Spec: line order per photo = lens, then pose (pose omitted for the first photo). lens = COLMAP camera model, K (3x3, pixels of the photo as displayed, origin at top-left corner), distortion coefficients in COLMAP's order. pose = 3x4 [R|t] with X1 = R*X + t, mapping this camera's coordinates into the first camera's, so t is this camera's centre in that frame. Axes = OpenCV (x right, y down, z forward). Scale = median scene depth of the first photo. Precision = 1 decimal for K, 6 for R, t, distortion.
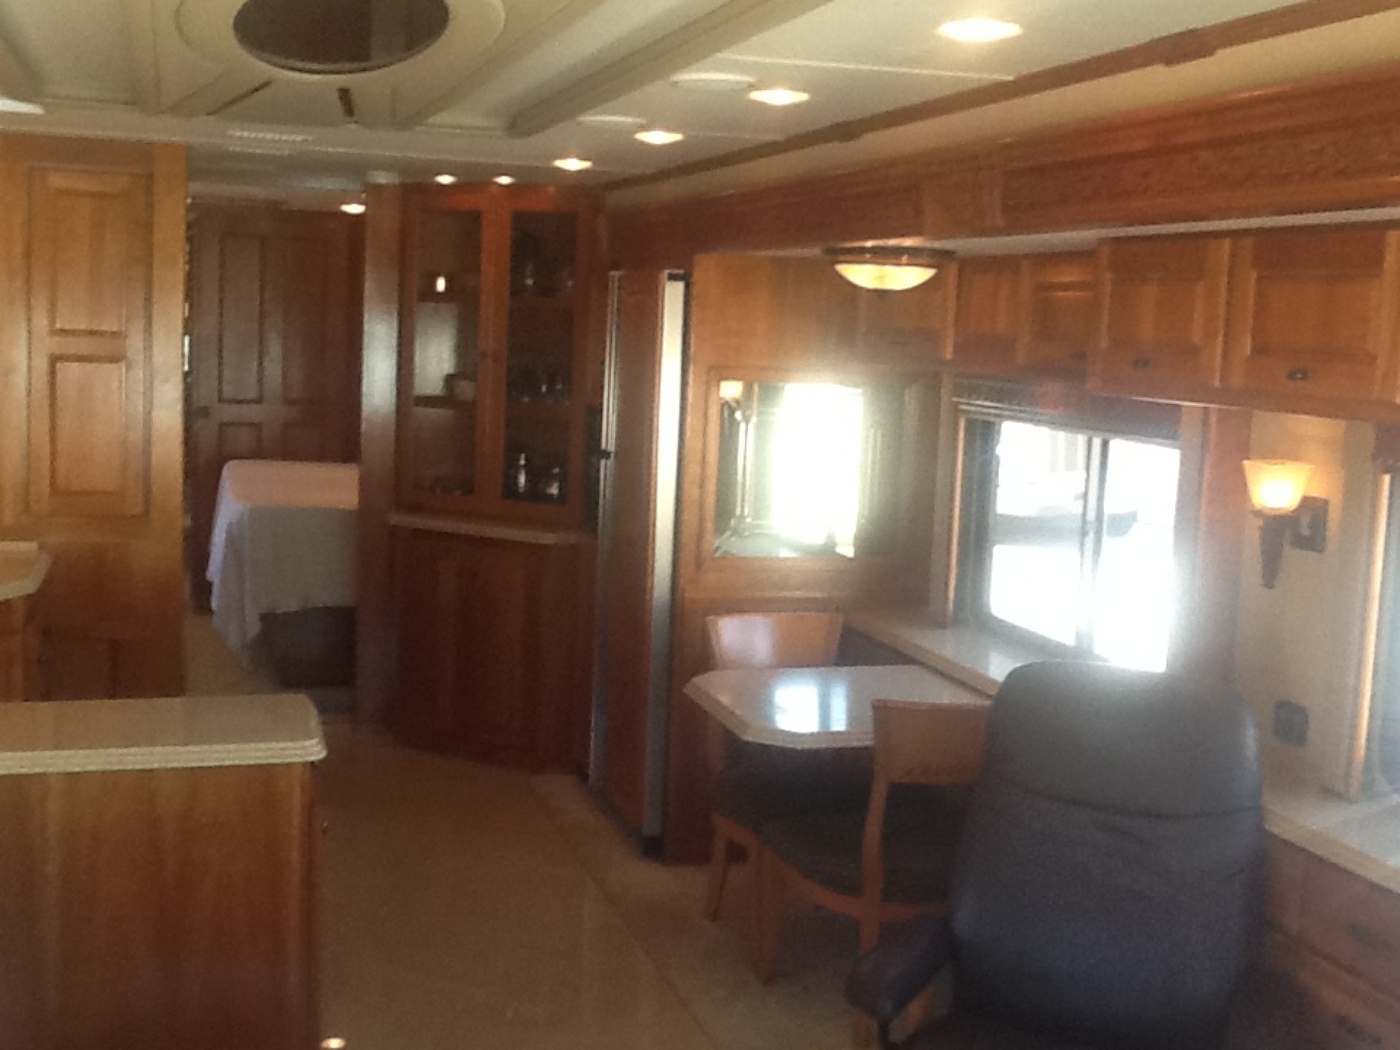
lens RADIAL K [[1764.2, 0, 700.0], [0, 1764.2, 525.0], [0, 0, 1]] dist [0.013965, -0.019612]
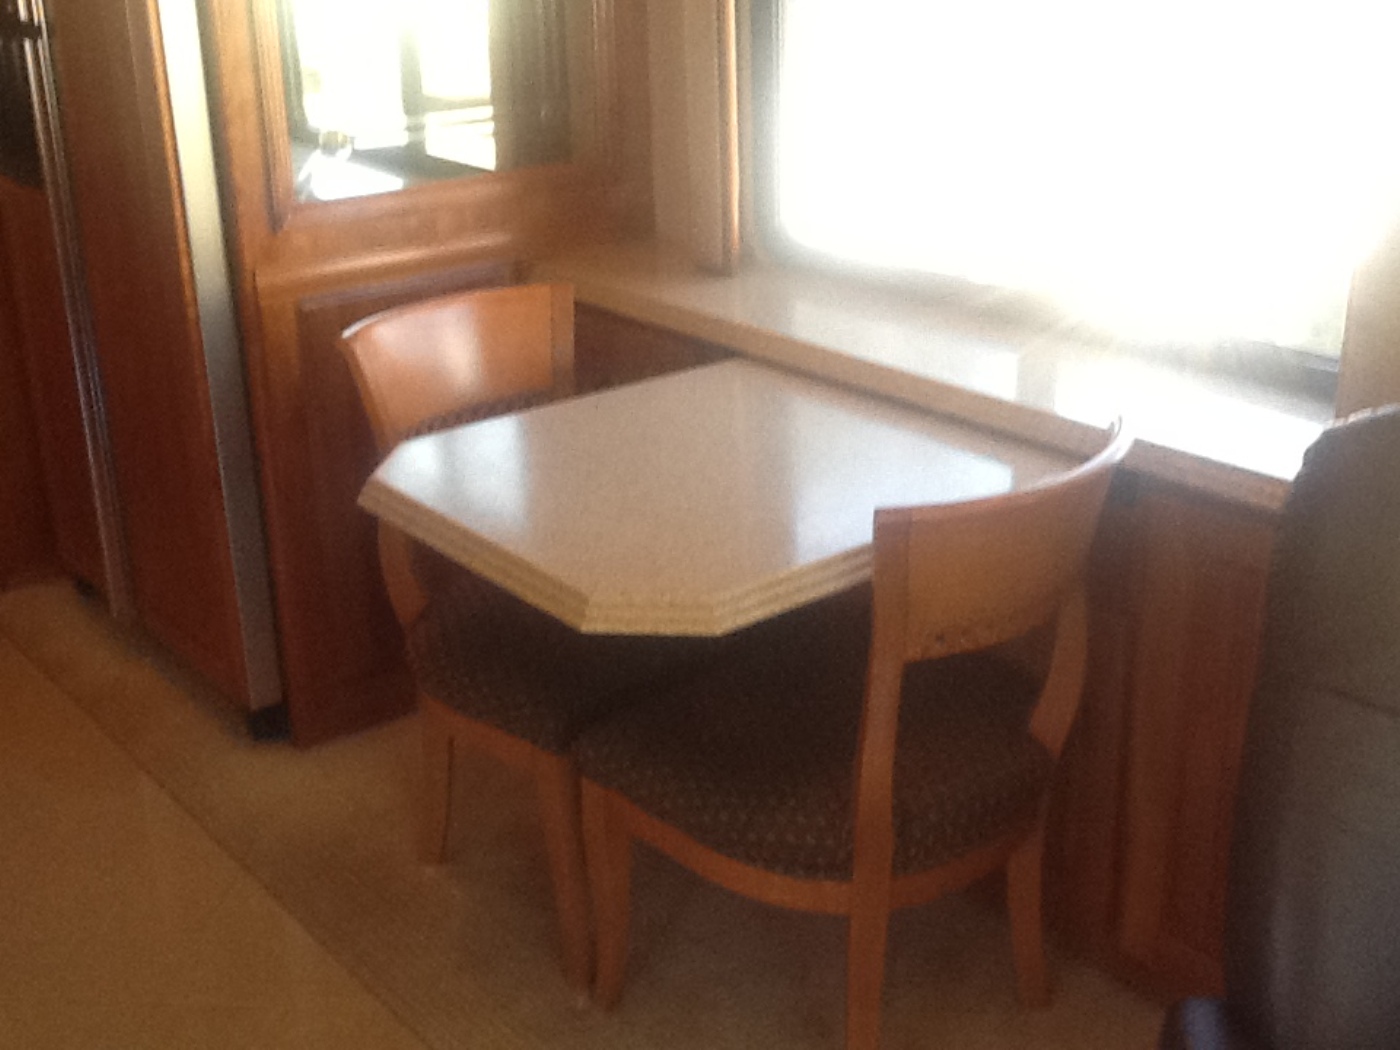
lens RADIAL K [[1722.3, 0, 700.0], [0, 1722.3, 525.0], [0, 0, 1]] dist [-0.016711, -0.016225]
pose [[0.926366, -0.195156, 0.322117, -0.082775], [0.106931, 0.956366, 0.271899, -0.021938], [-0.361125, -0.217433, 0.906814, 0.571747]]
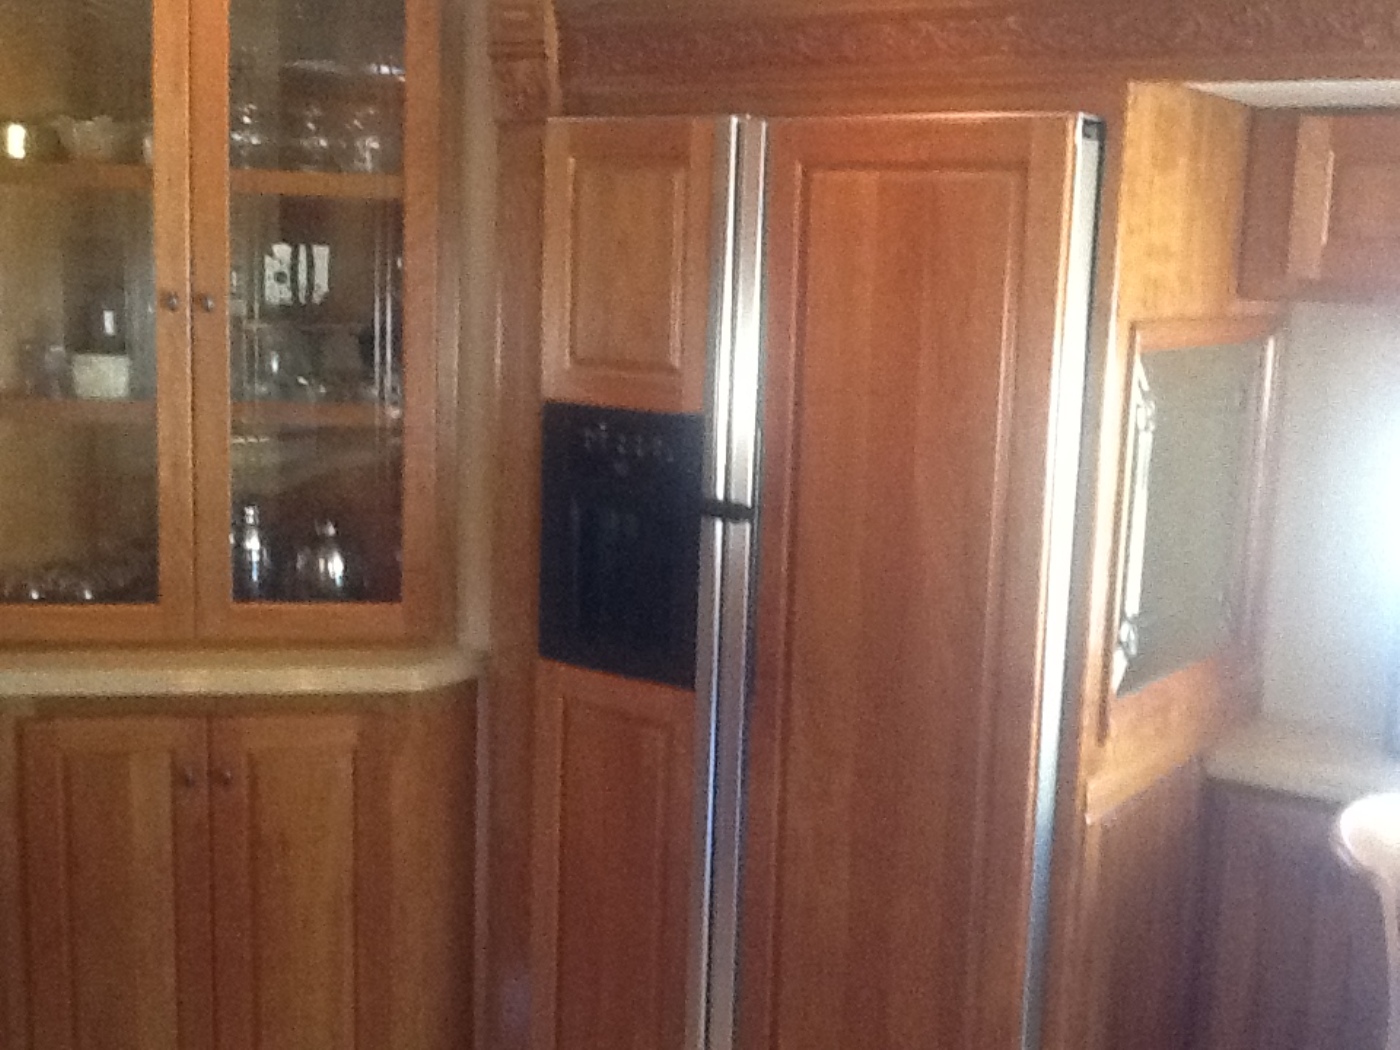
lens RADIAL K [[1722.3, 0, 700.0], [0, 1722.3, 525.0], [0, 0, 1]] dist [-0.016711, -0.016225]
pose [[0.760772, -0.117004, 0.638385, -0.472355], [0.070994, 0.992716, 0.097342, -0.108919], [-0.645124, -0.028734, 0.763537, 0.872914]]
